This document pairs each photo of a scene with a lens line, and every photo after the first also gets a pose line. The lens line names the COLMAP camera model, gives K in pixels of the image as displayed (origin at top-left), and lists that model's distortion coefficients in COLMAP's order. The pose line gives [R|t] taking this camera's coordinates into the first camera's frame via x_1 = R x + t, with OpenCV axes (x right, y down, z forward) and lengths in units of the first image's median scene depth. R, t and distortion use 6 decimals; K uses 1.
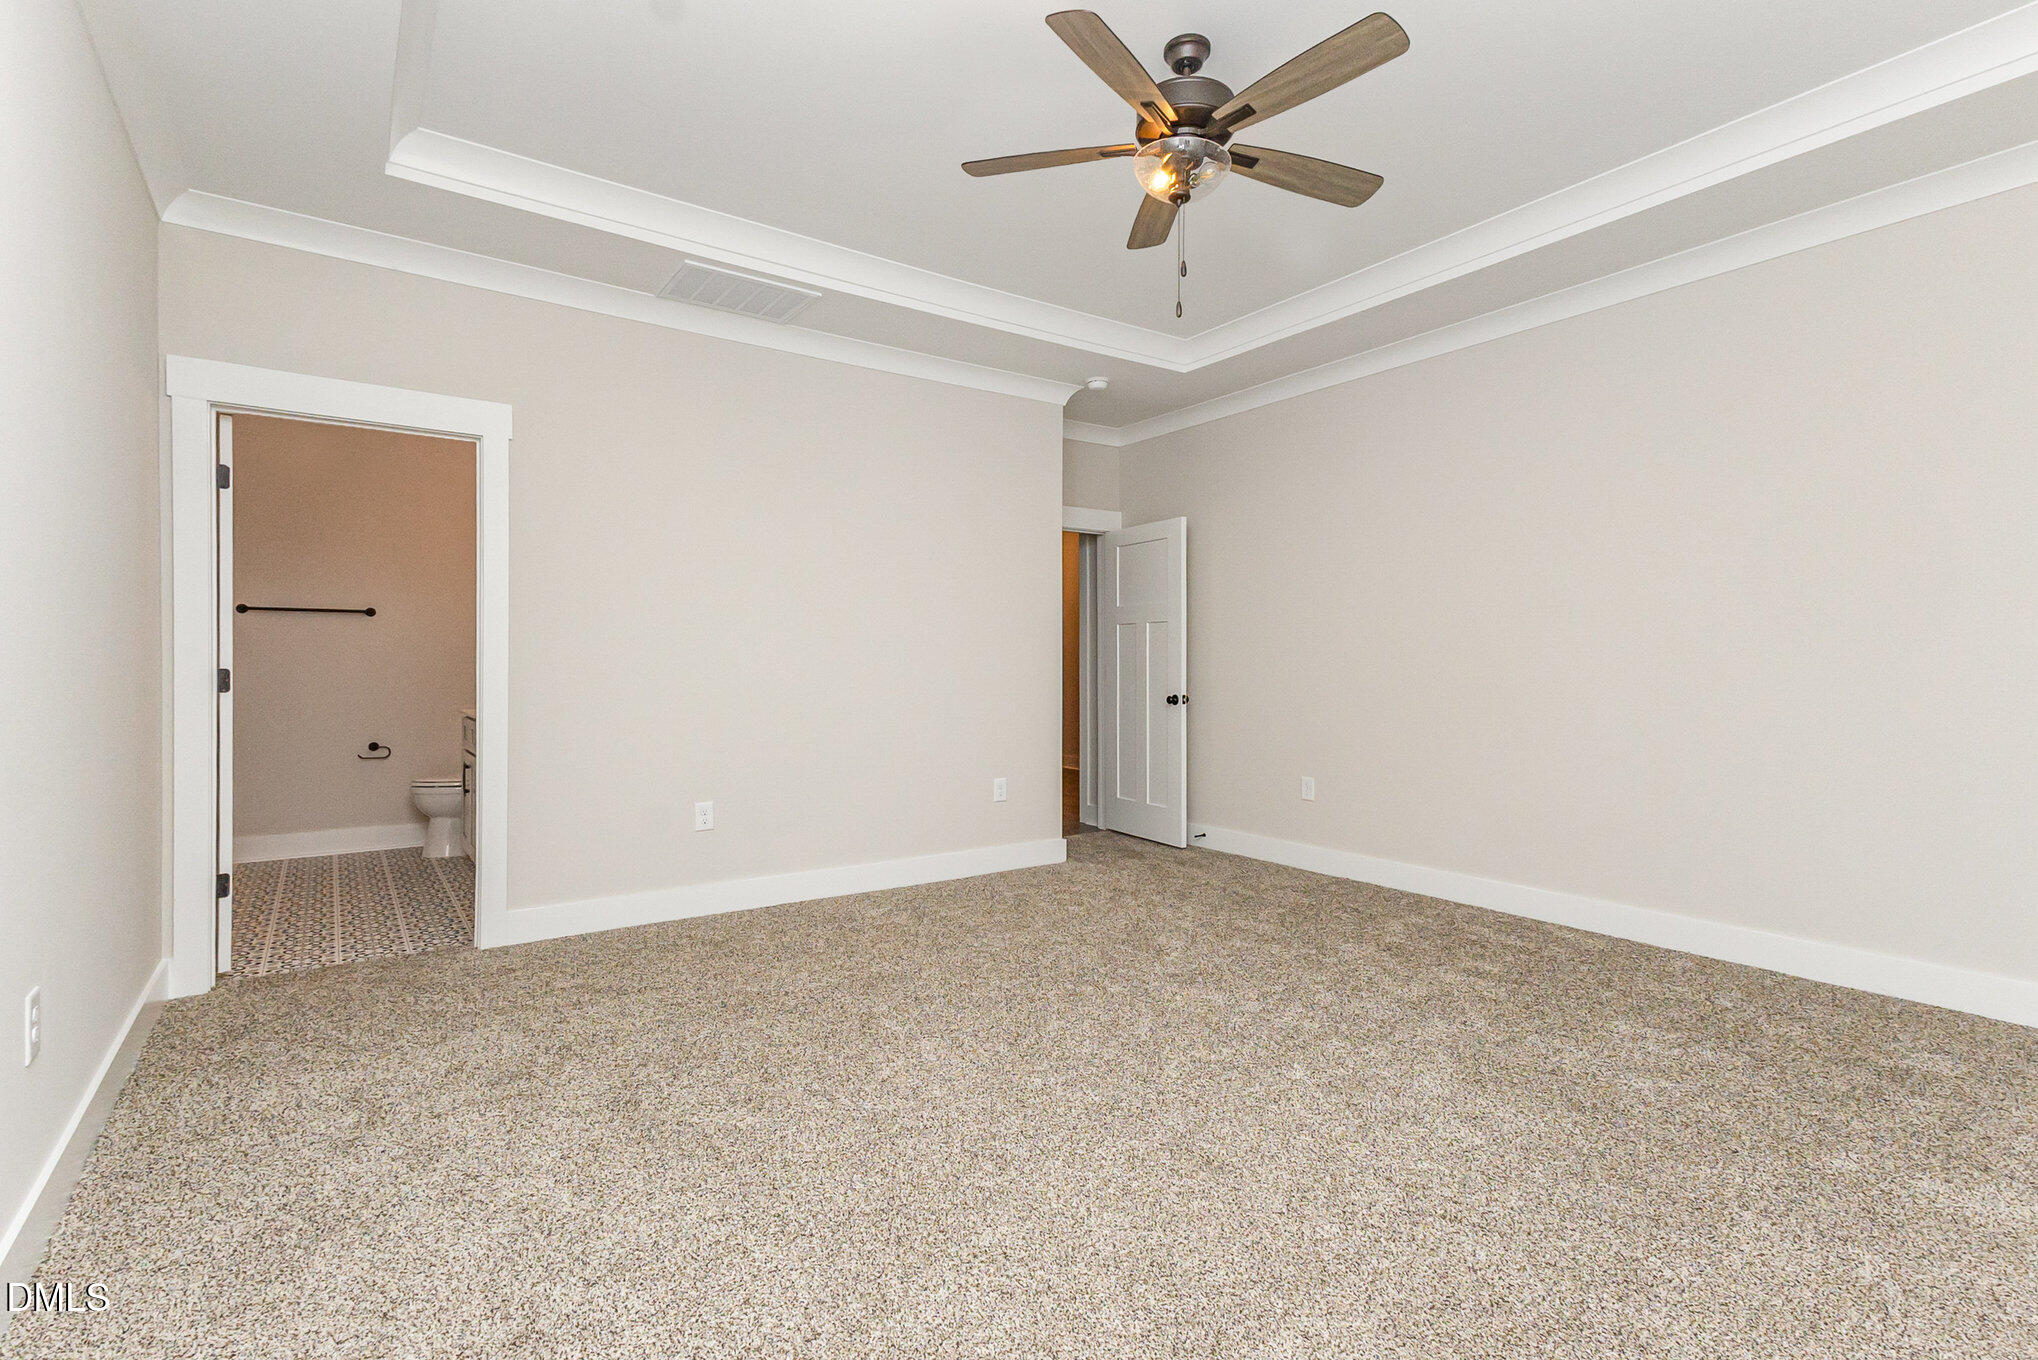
lens RADIAL K [[963.8, 0, 1015.8], [0, 963.8, 671.1], [0, 0, 1]] dist [0.030426, -0.004316]
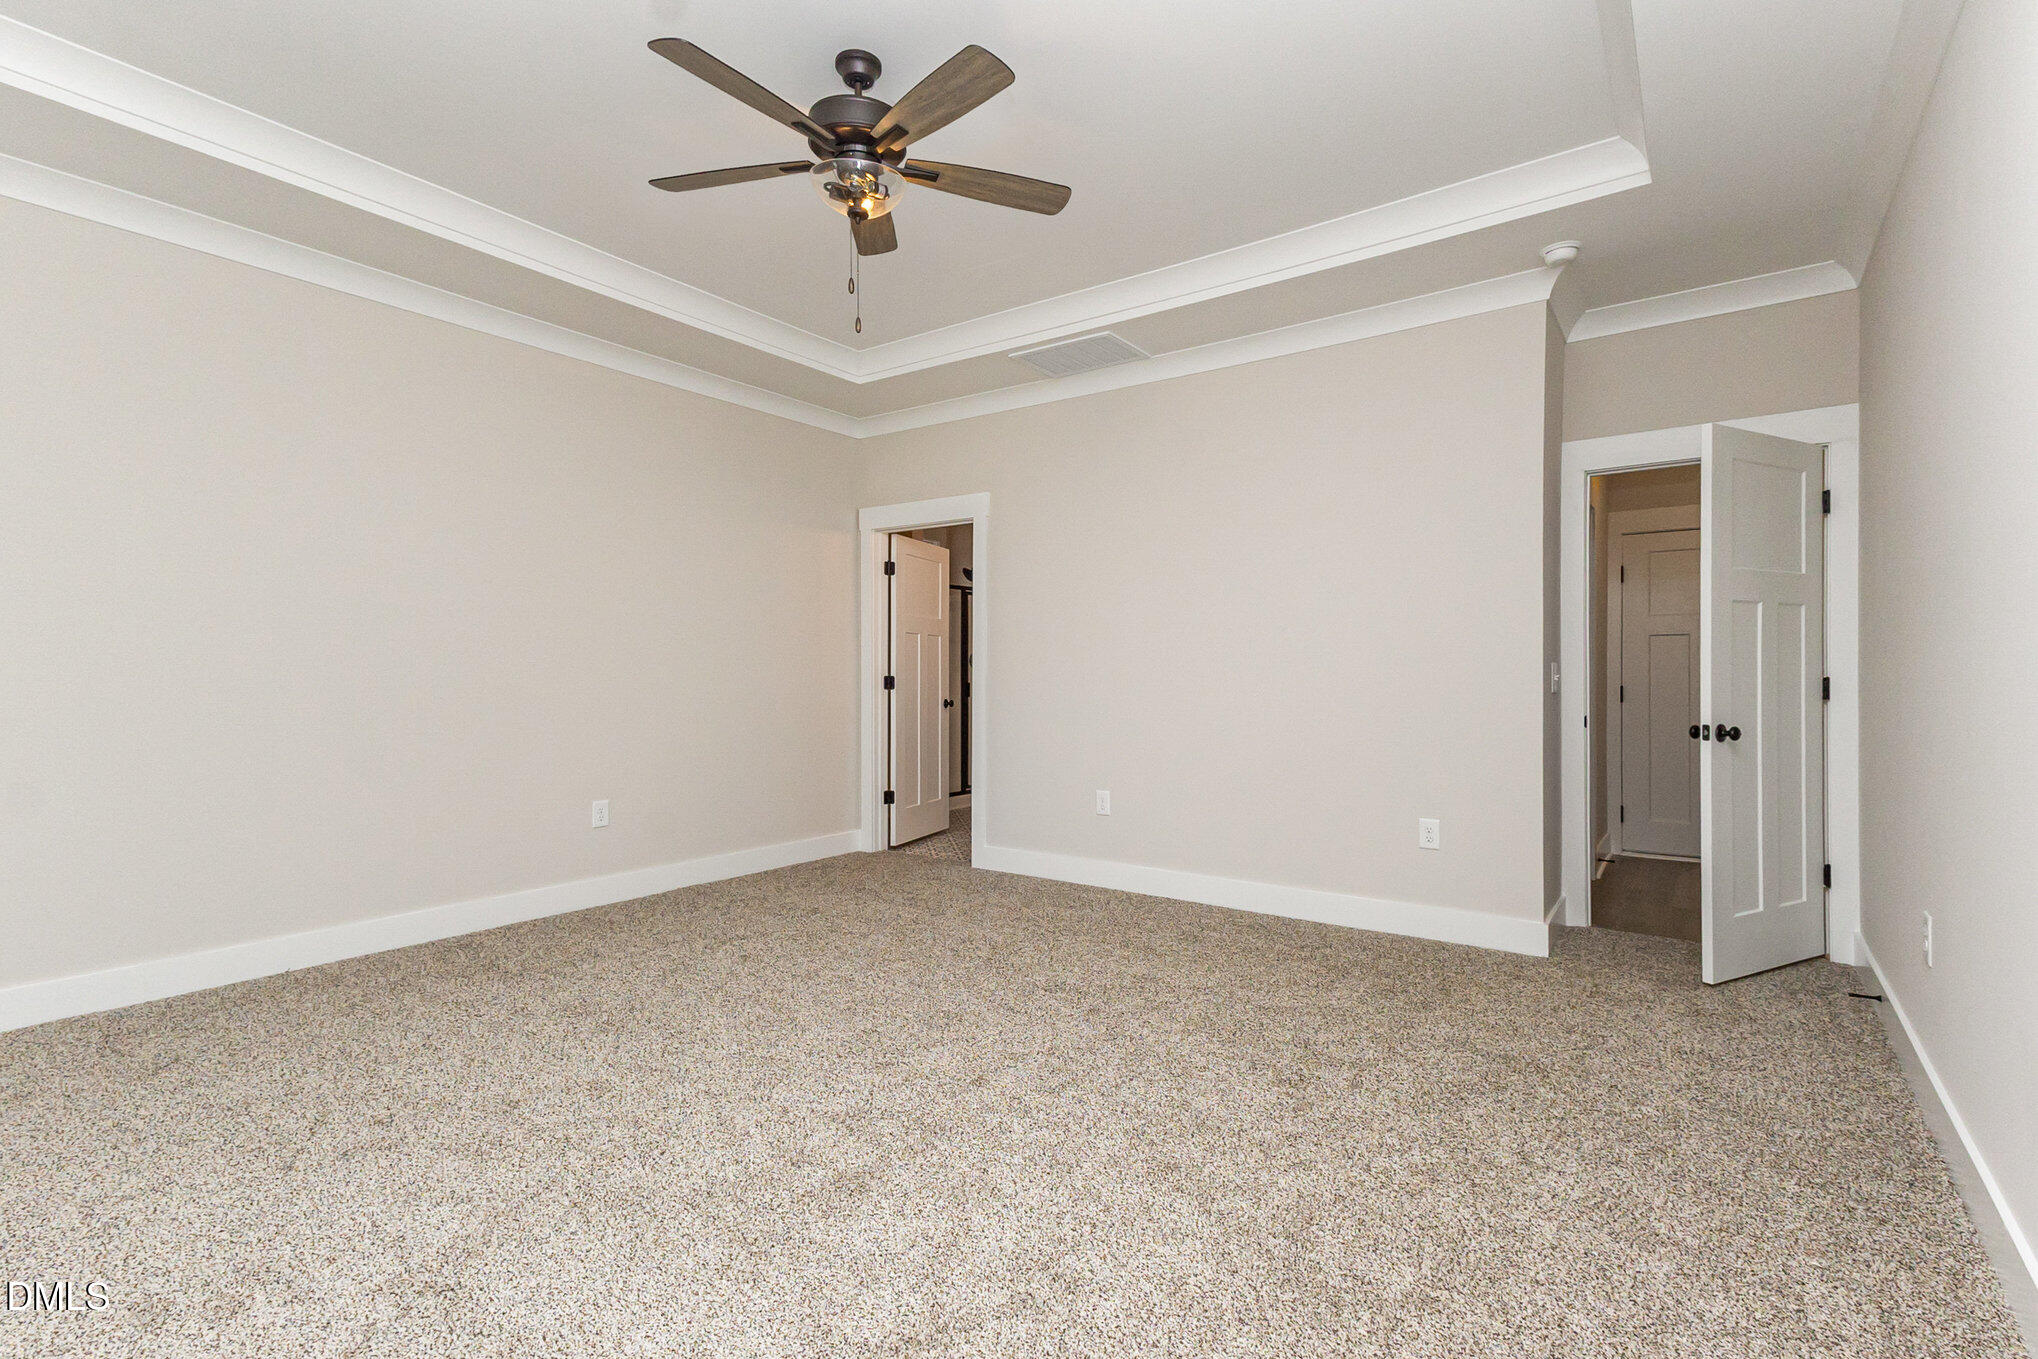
lens RADIAL K [[963.8, 0, 1014.3], [0, 963.8, 677.7], [0, 0, 1]] dist [0.030426, -0.004316]
pose [[0.316564, 0.002922, -0.948567, 0.661887], [-0.004897, 0.999987, 0.001446, -0.001911], [0.948559, 0.004188, 0.316574, 0.464212]]
